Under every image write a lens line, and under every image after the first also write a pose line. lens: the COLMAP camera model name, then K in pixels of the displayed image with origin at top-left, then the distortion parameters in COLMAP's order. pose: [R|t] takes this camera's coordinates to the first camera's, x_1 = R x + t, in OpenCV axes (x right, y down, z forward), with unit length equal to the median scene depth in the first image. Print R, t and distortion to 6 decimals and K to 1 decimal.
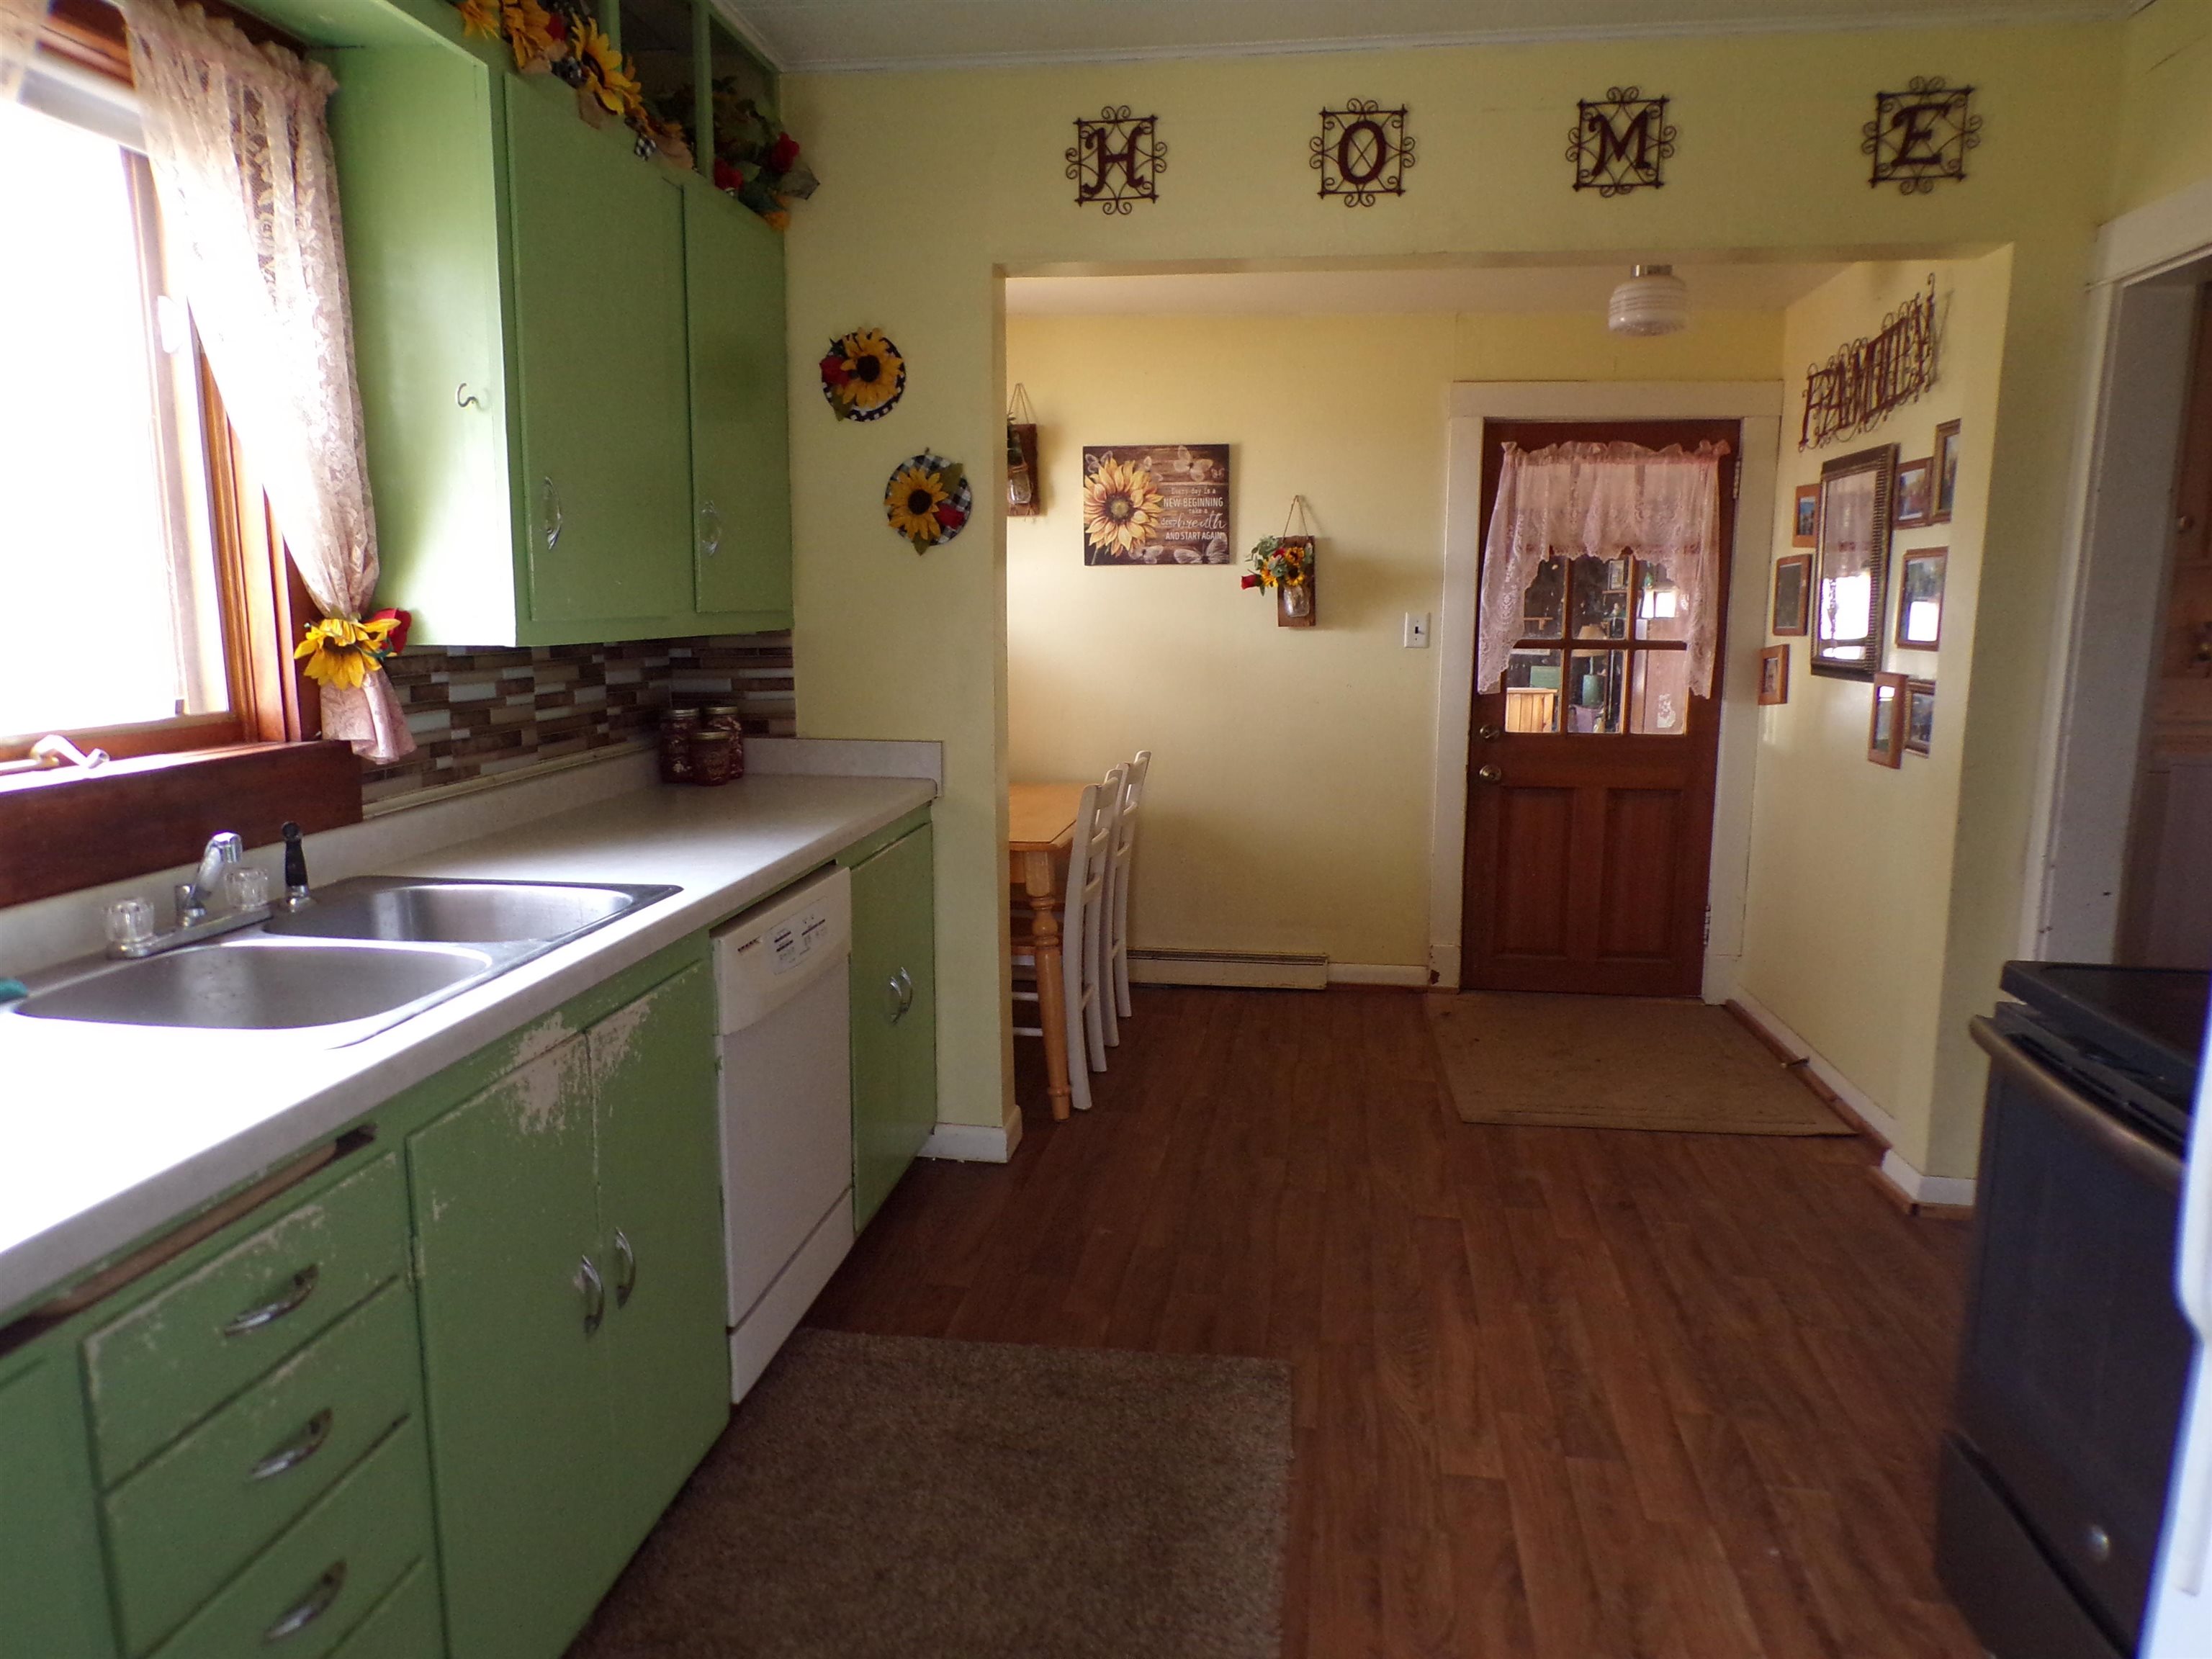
lens RADIAL K [[1496.7, 0, 1100.9], [0, 1496.7, 847.1], [0, 0, 1]] dist [0.005228, 0.004919]
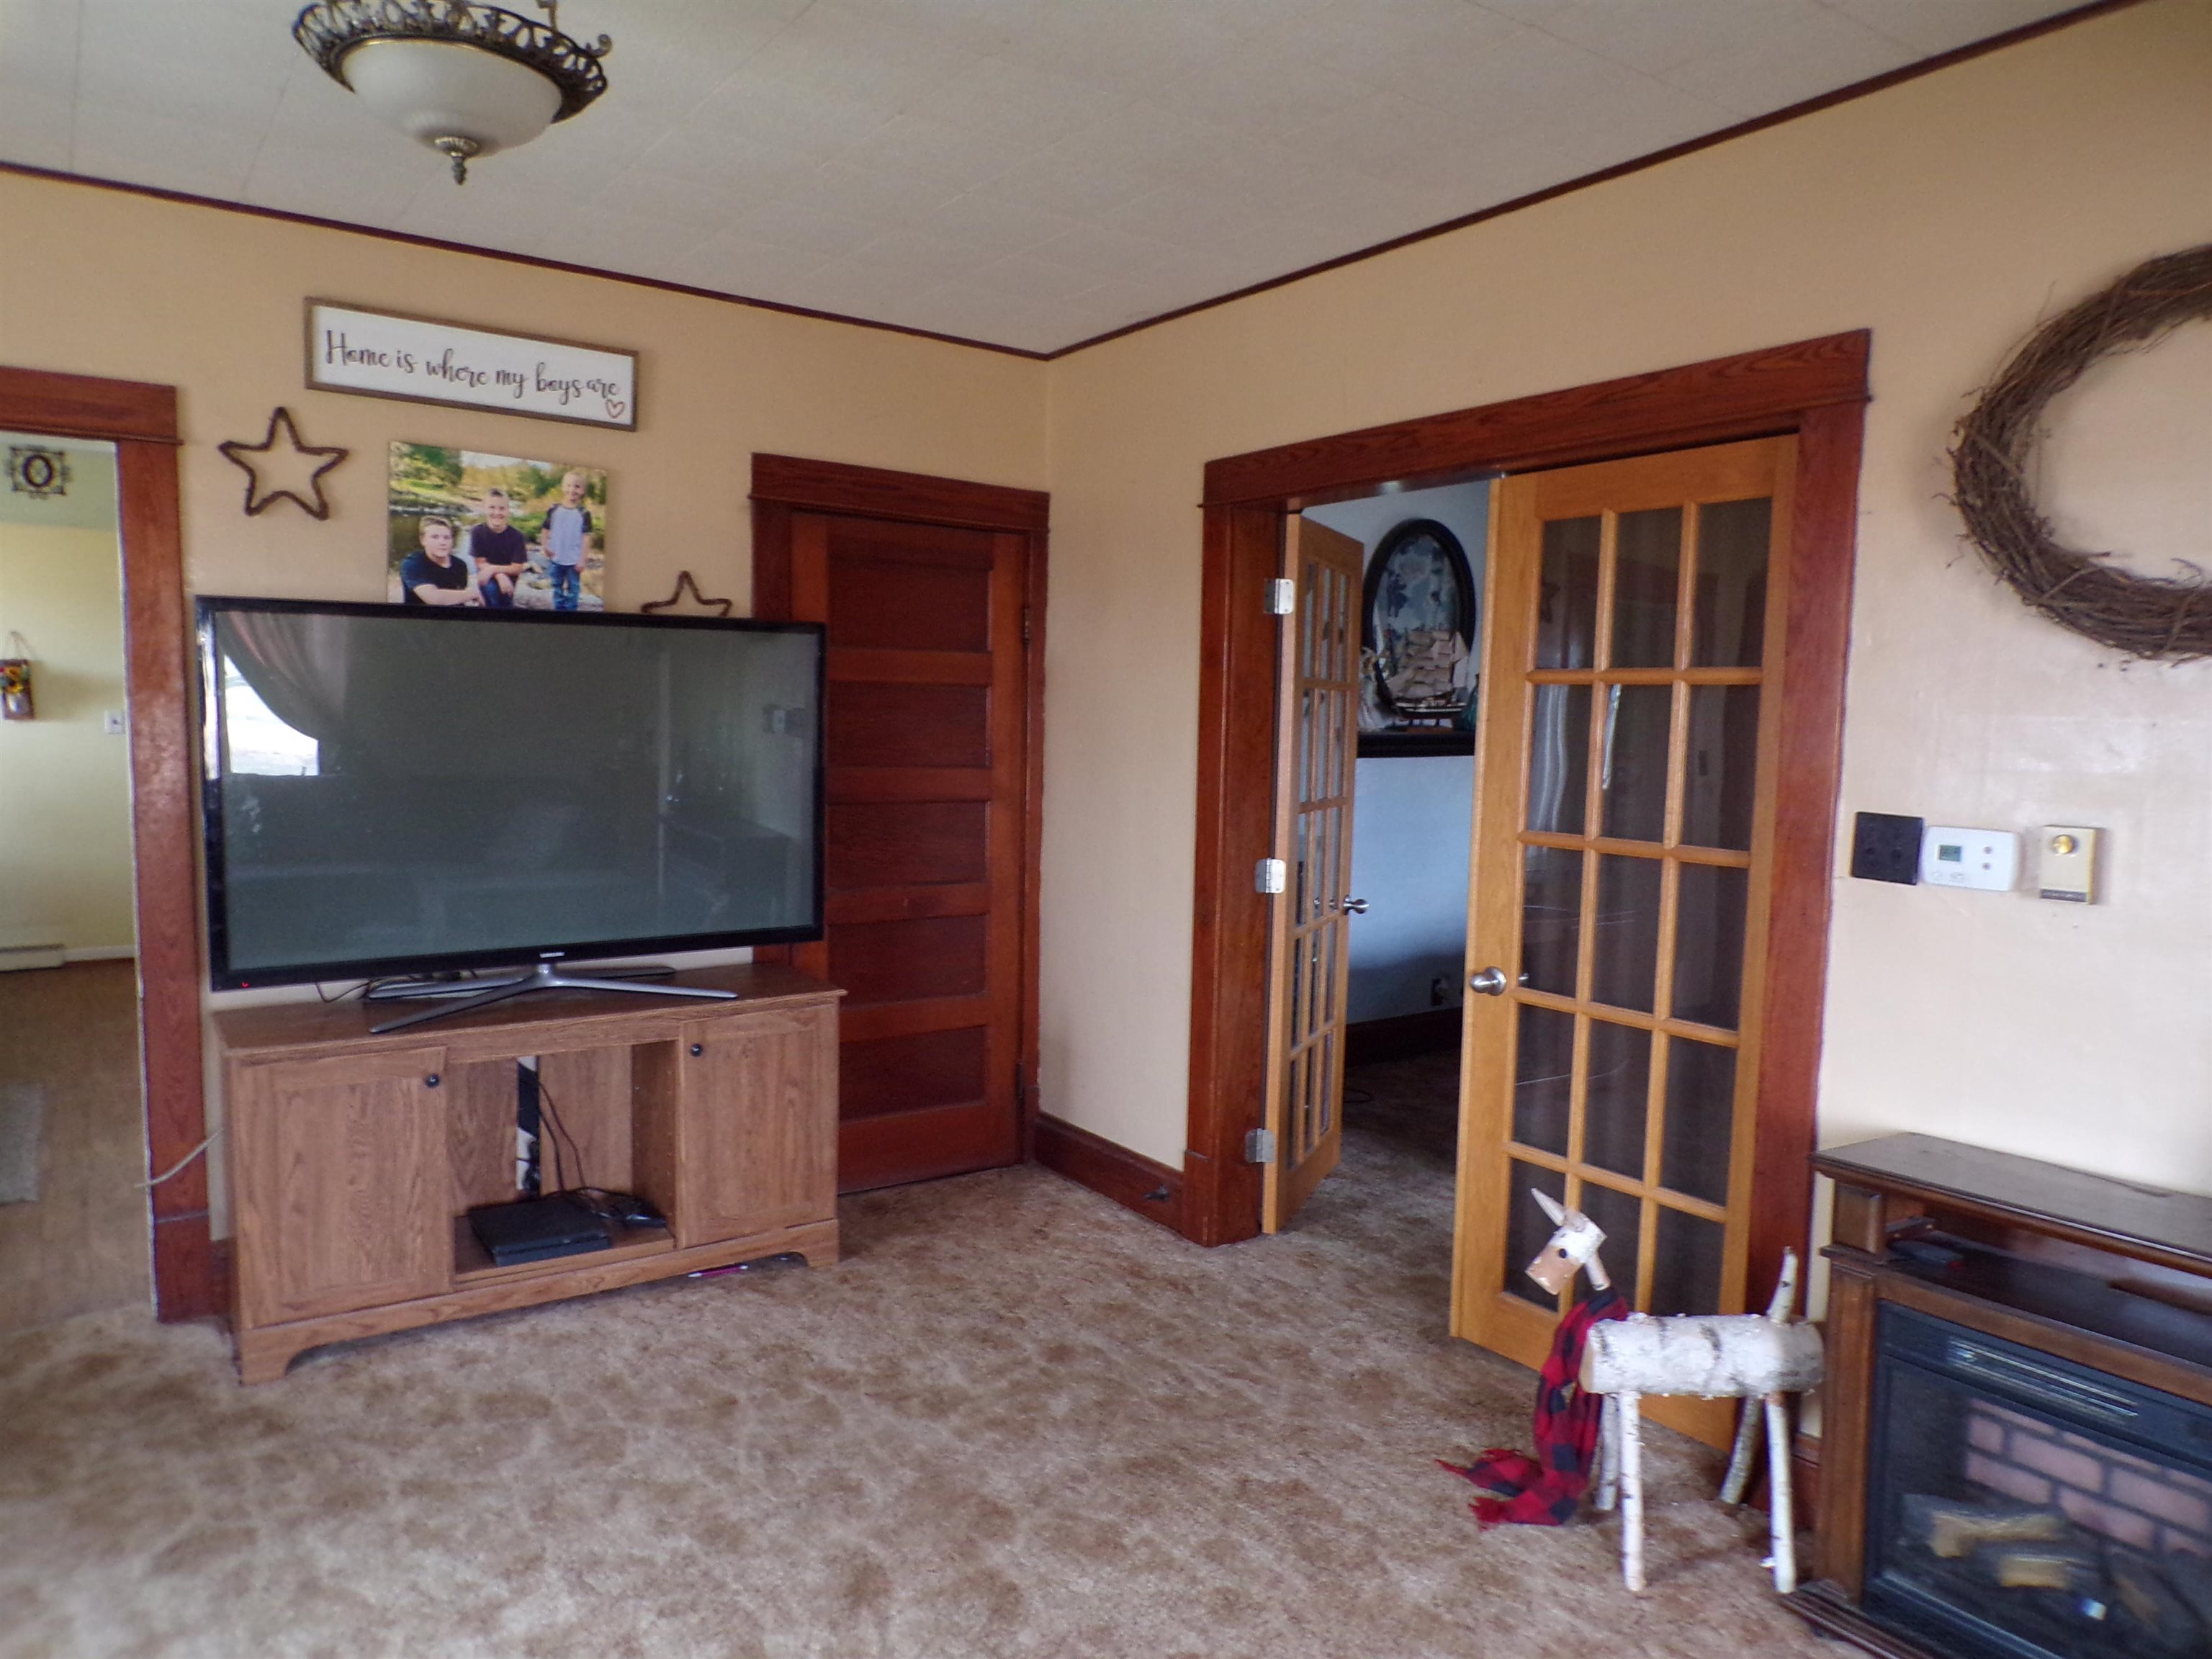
lens RADIAL K [[1496.7, 0, 1100.9], [0, 1496.7, 847.1], [0, 0, 1]] dist [0.005228, 0.004919]
pose [[0.734187, -0.050118, 0.677095, -0.157143], [0.100562, 0.994299, -0.035443, 0.226949], [-0.671459, 0.094112, 0.735041, -1.304443]]
